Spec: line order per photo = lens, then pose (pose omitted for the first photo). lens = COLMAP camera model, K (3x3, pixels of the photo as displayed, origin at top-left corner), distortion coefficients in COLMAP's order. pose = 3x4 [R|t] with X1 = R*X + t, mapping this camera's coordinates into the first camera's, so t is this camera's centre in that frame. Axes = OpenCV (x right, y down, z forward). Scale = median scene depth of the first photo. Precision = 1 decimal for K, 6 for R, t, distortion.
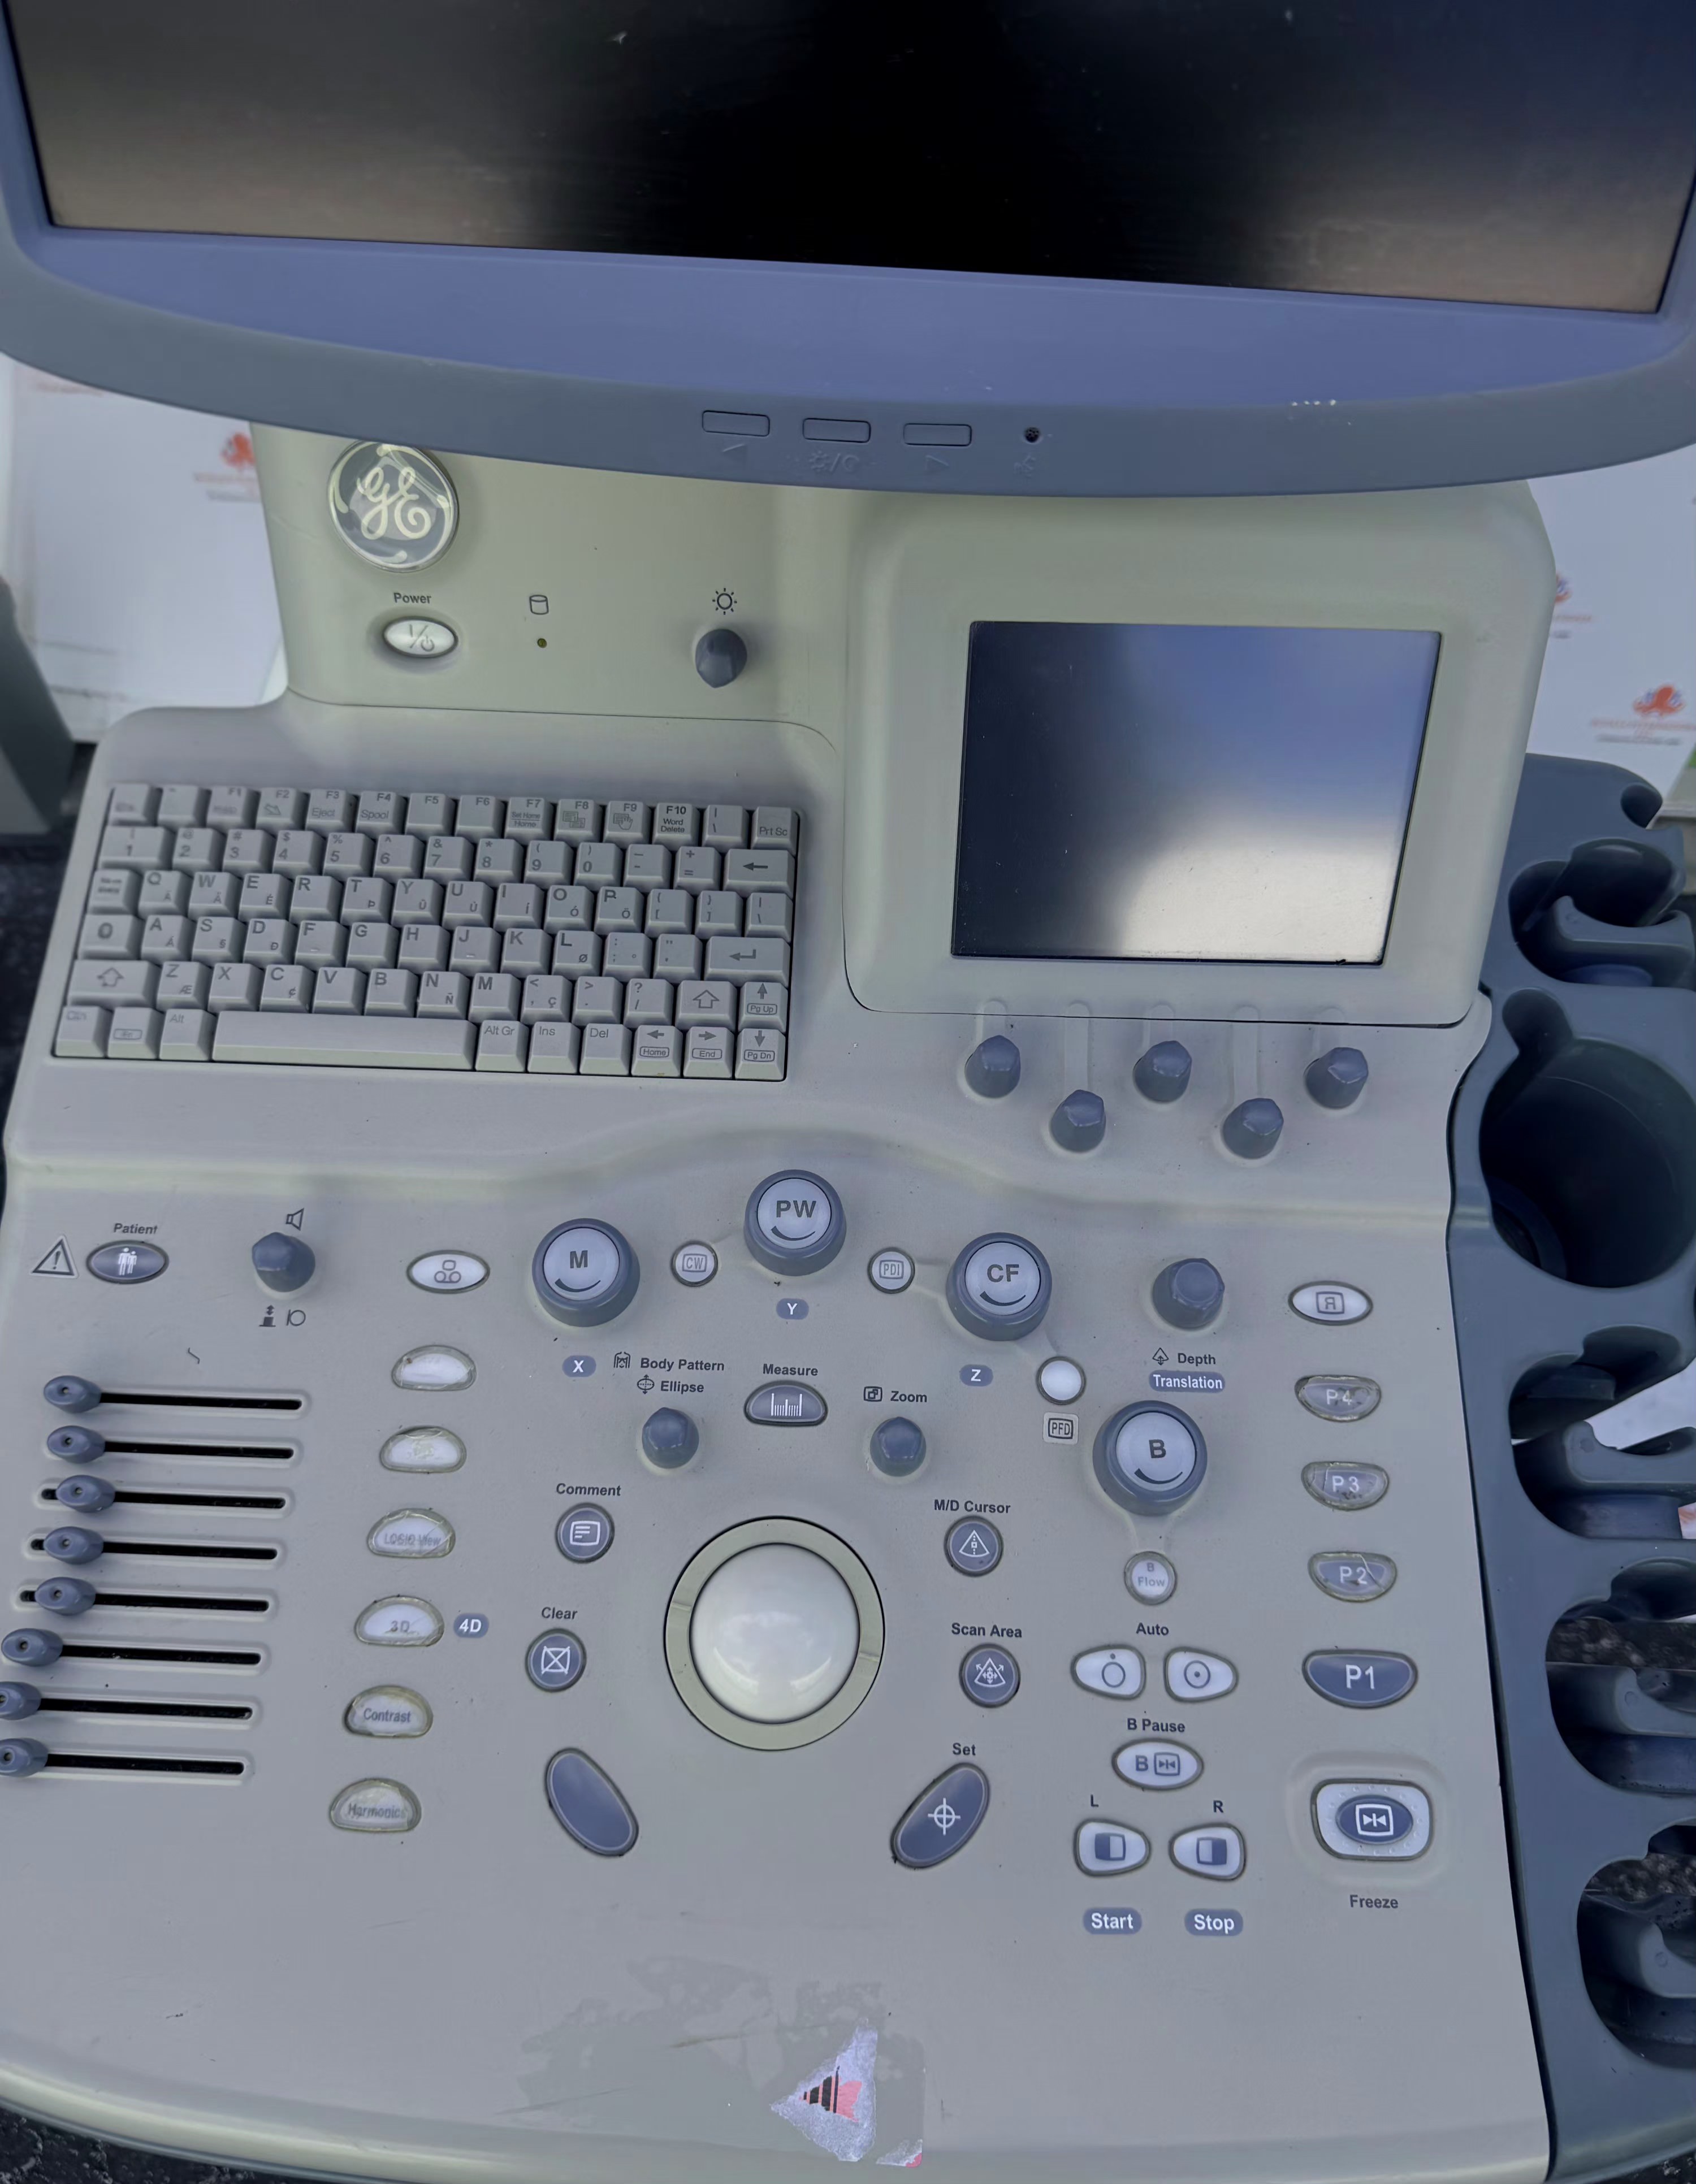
lens RADIAL K [[1668.5, 0, 858.2], [0, 1668.5, 1131.0], [0, 0, 1]] dist [0.213779, -0.558392]
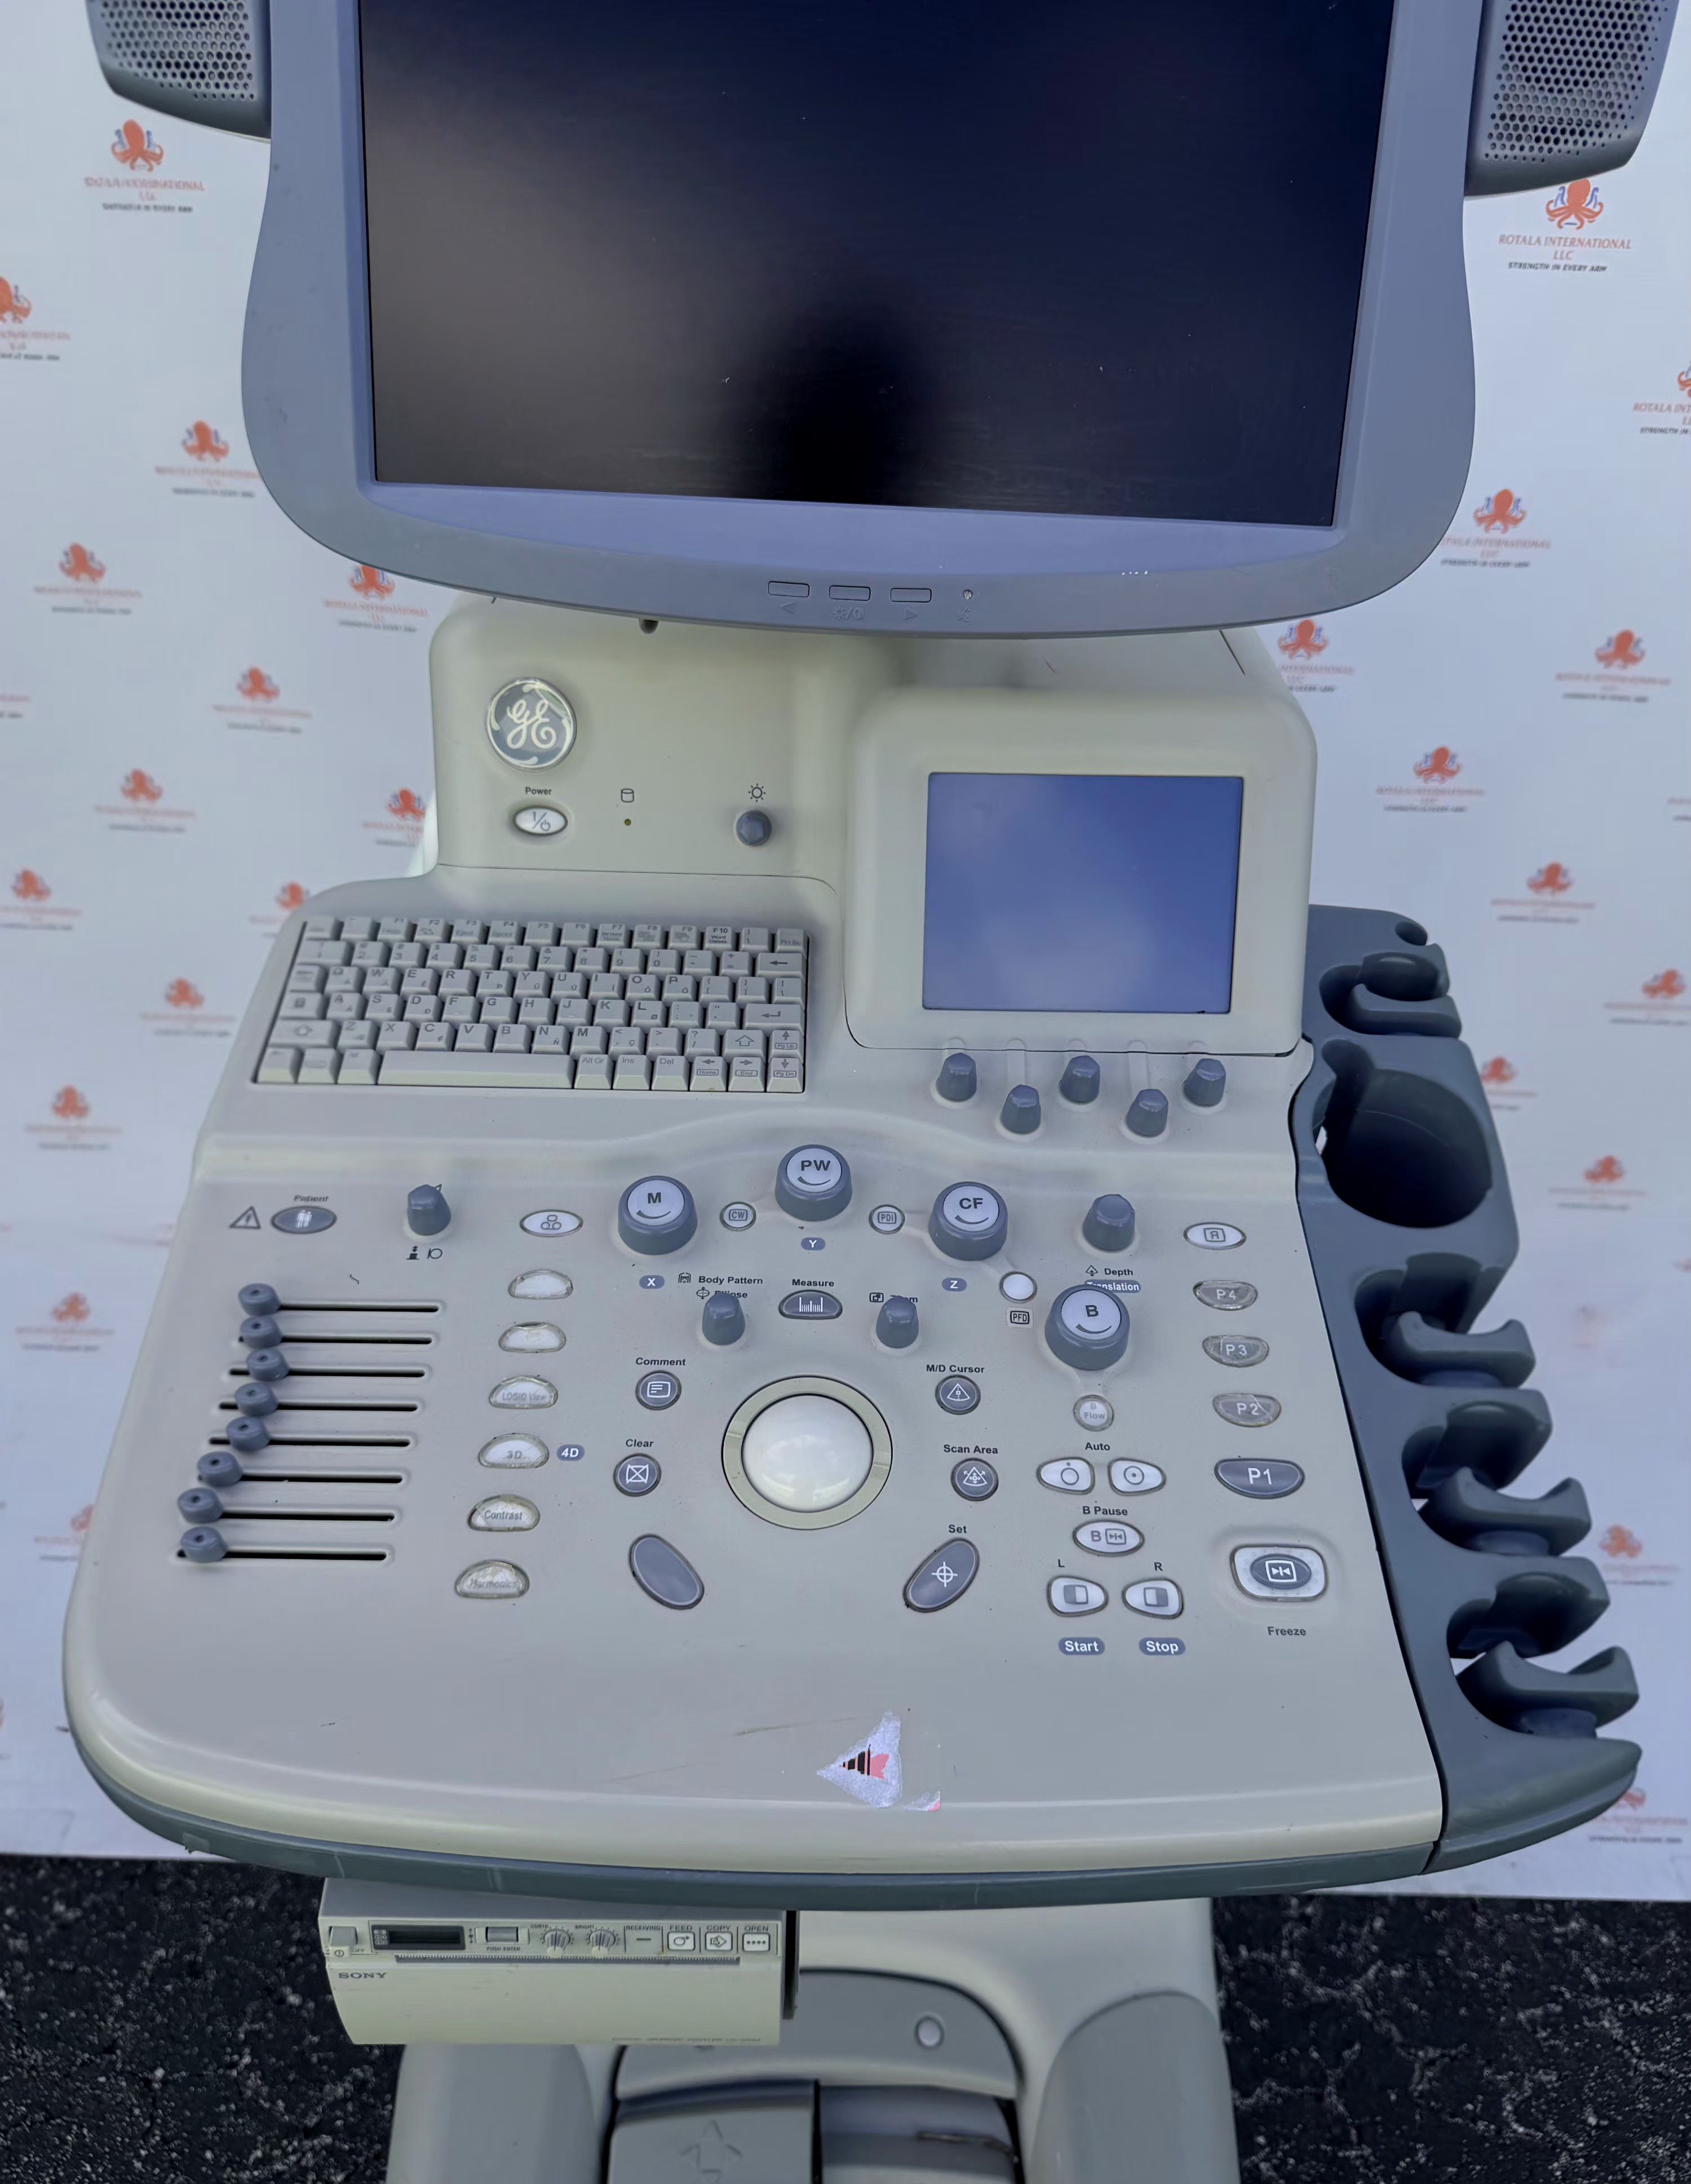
lens RADIAL K [[1668.2, 0, 855.7], [0, 1668.2, 1131.0], [0, 0, 1]] dist [0.213779, -0.558392]
pose [[0.999135, -0.008103, 0.040789, -0.059628], [0.021074, 0.944222, -0.328633, 0.462970], [-0.035851, 0.329209, 0.943576, -0.277331]]
